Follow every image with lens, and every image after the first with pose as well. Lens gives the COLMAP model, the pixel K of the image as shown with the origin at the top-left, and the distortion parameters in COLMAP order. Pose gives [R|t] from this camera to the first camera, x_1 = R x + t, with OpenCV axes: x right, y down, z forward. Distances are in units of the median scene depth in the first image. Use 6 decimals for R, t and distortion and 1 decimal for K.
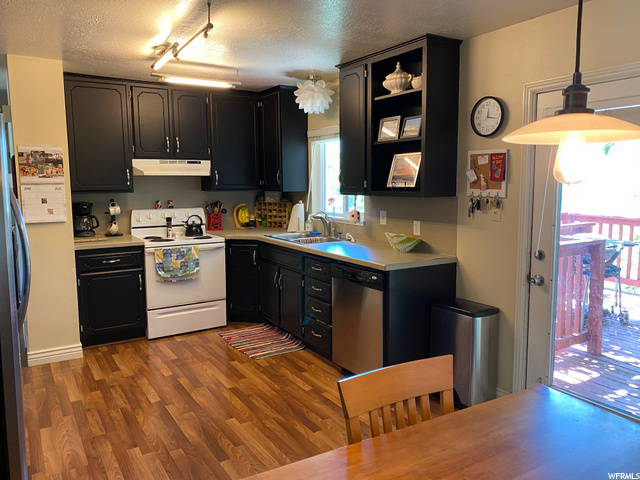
lens RADIAL K [[485.7, 0, 317.6], [0, 485.7, 238.0], [0, 0, 1]] dist [0.020000, -0.015408]
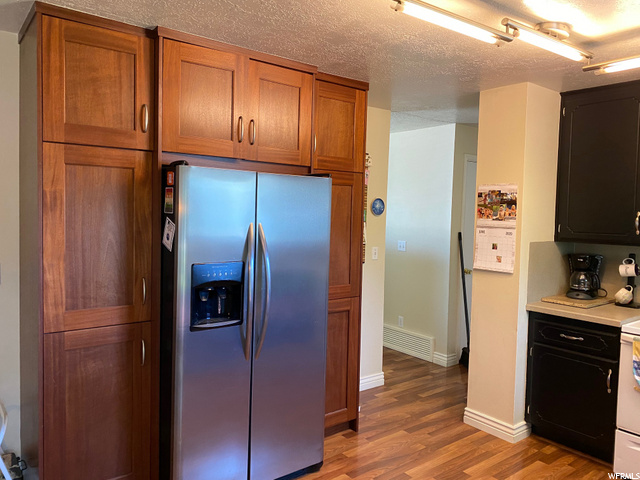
lens RADIAL K [[485.7, 0, 318.8], [0, 485.7, 237.7], [0, 0, 1]] dist [0.020000, -0.015408]
pose [[0.104063, 0.060861, -0.992707, 0.199063], [-0.144734, 0.988427, 0.045426, -0.061239], [0.983983, 0.138952, 0.111667, 0.419869]]
